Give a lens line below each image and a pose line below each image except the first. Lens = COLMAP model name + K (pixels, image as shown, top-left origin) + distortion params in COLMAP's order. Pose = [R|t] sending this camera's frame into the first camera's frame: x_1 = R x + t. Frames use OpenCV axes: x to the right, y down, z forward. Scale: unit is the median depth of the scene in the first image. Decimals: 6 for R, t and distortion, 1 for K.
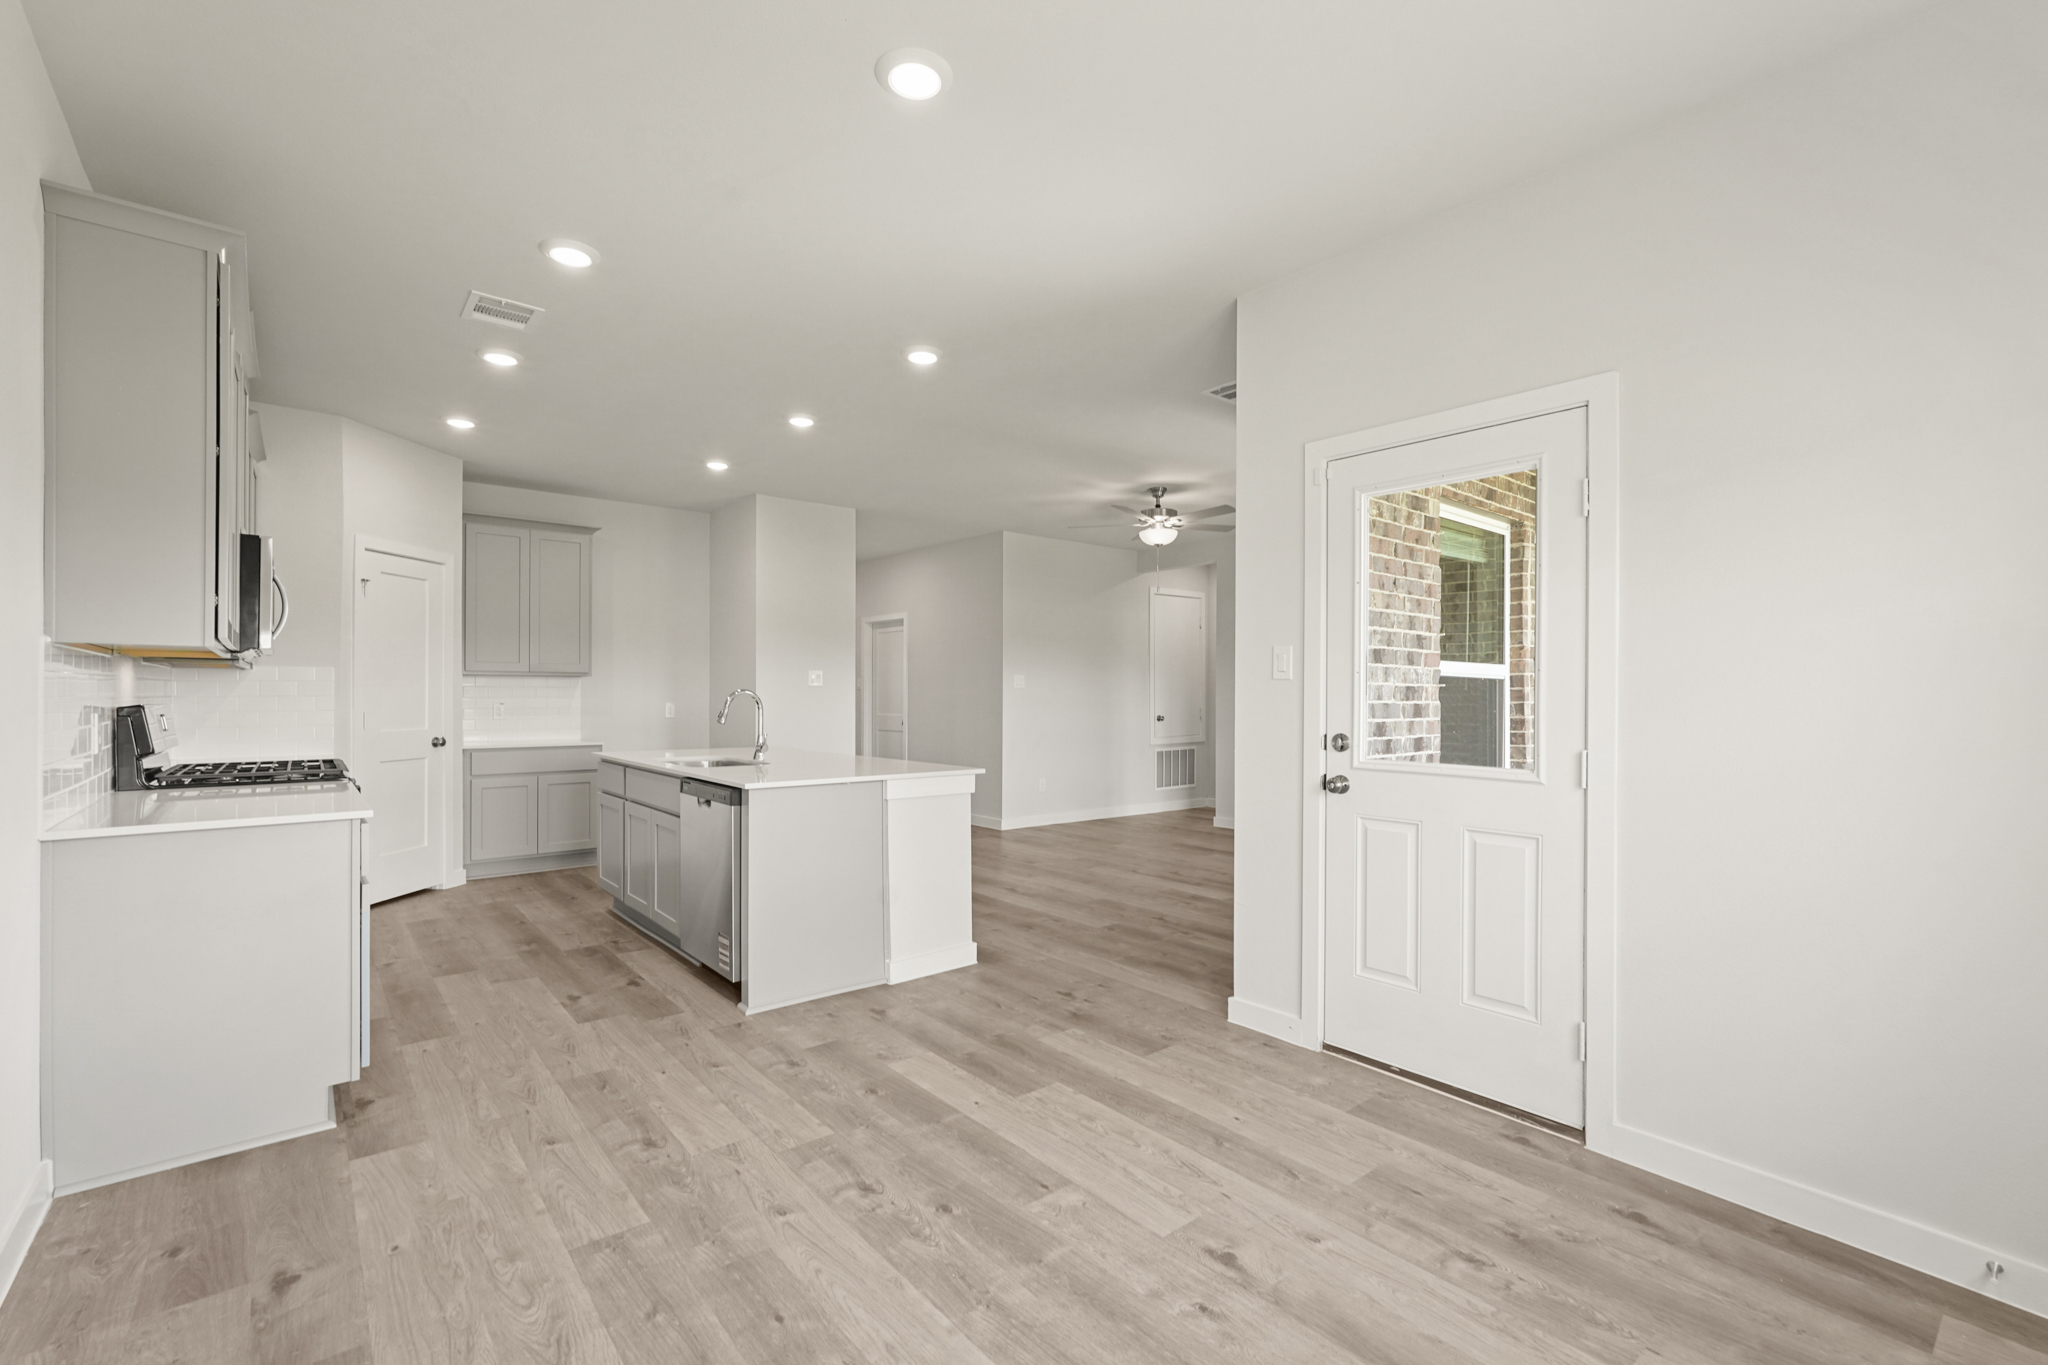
lens RADIAL K [[901.5, 0, 1023.8], [0, 901.5, 694.6], [0, 0, 1]] dist [-0.003547, 0.000305]
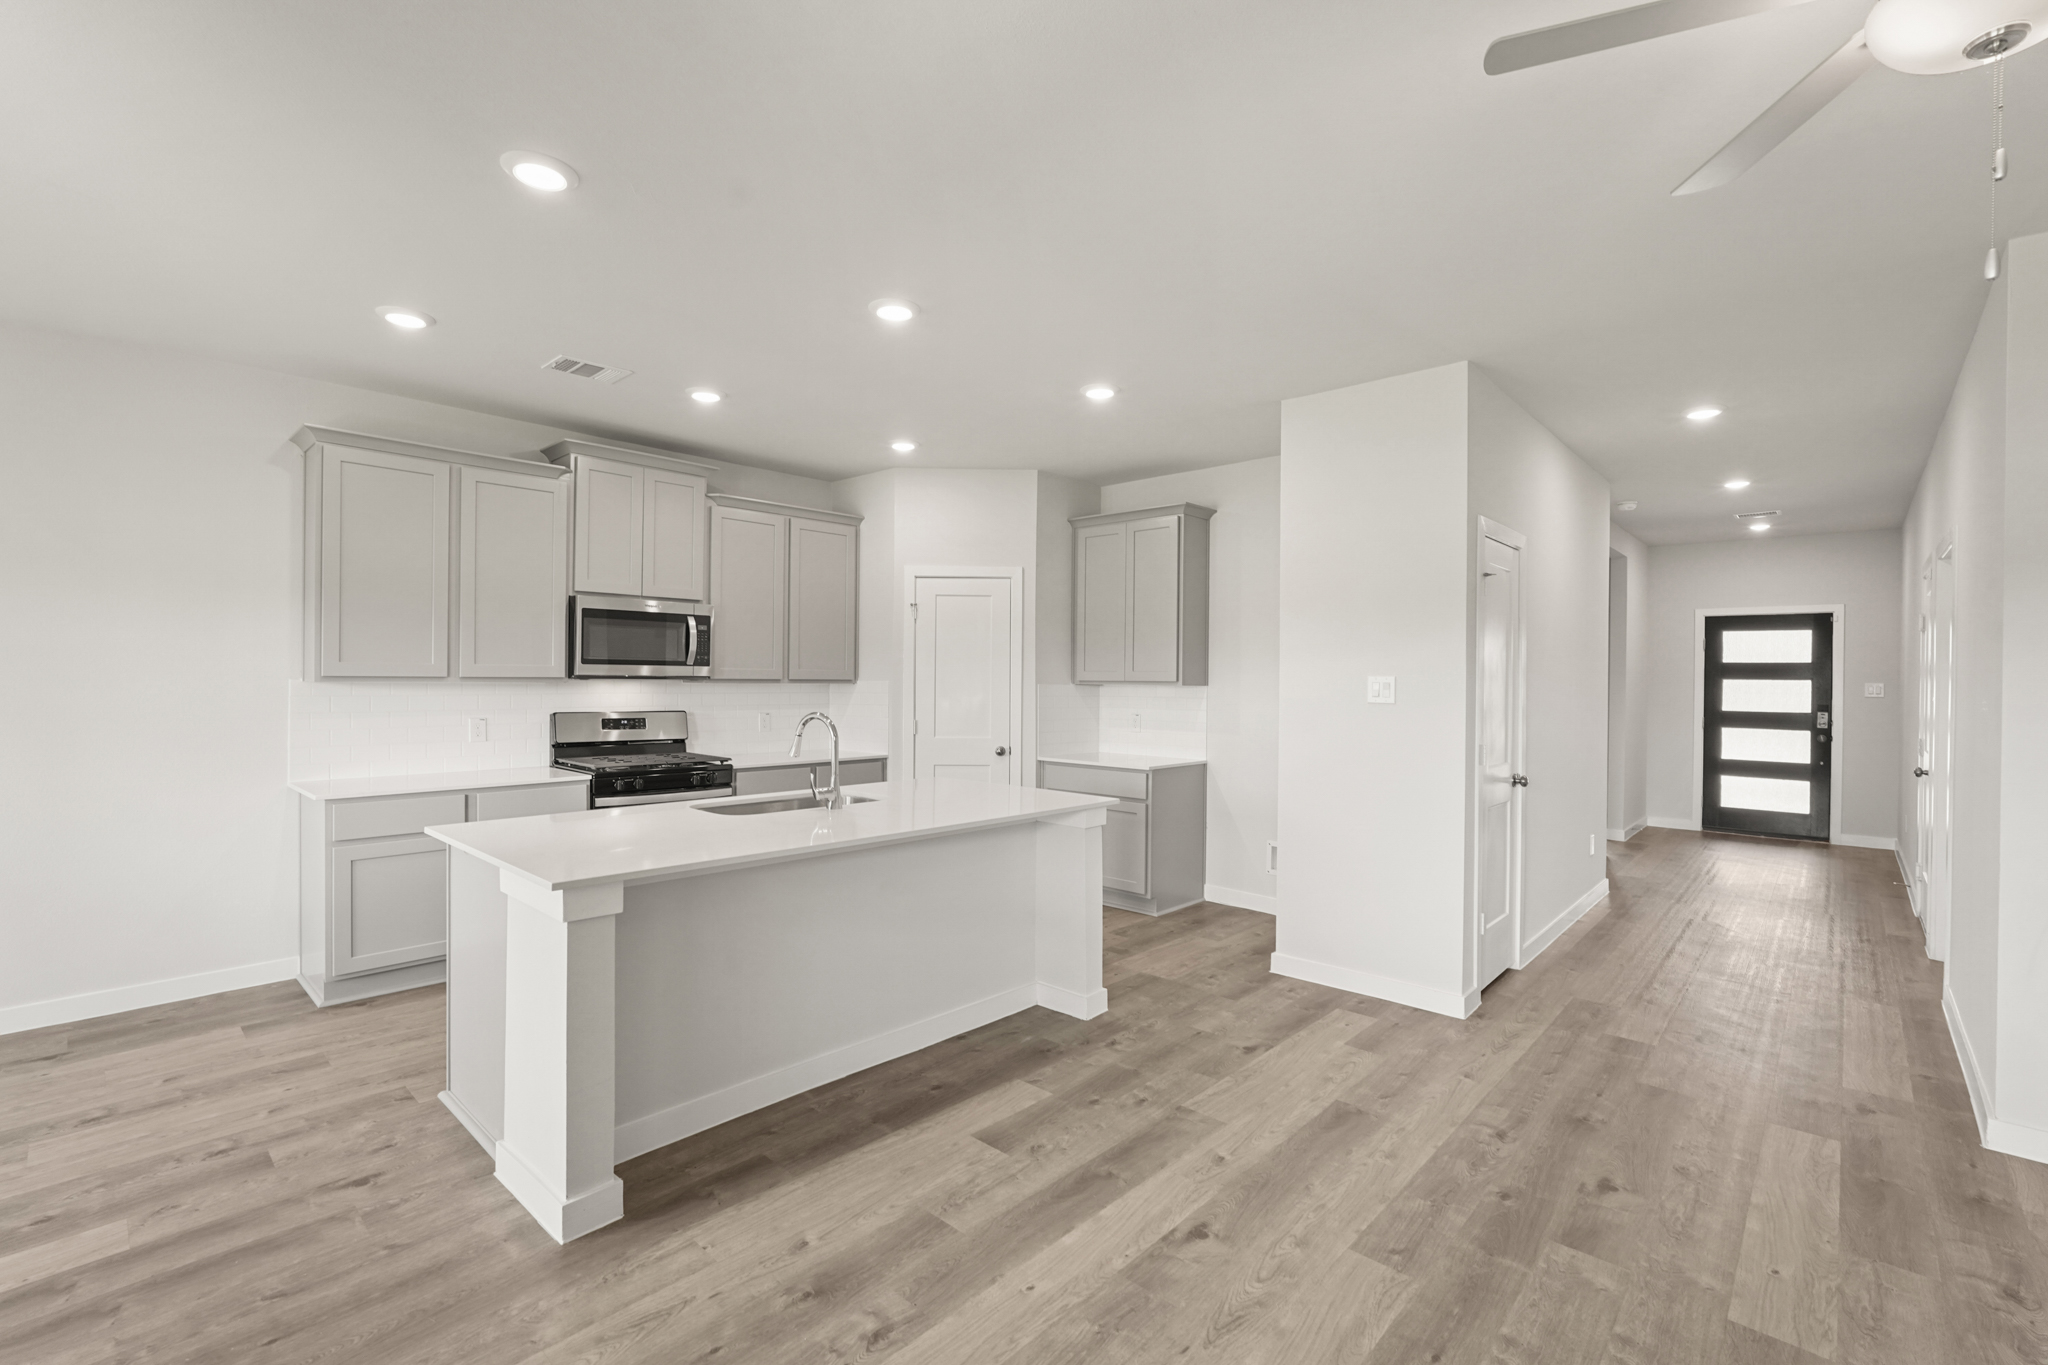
lens RADIAL K [[901.5, 0, 1030.5], [0, 901.5, 675.3], [0, 0, 1]] dist [-0.003547, 0.000305]
pose [[0.131719, -0.016131, -0.991156, 0.604417], [-0.013095, 0.999752, -0.018011, -0.026426], [0.991201, 0.015351, 0.131475, 1.446741]]
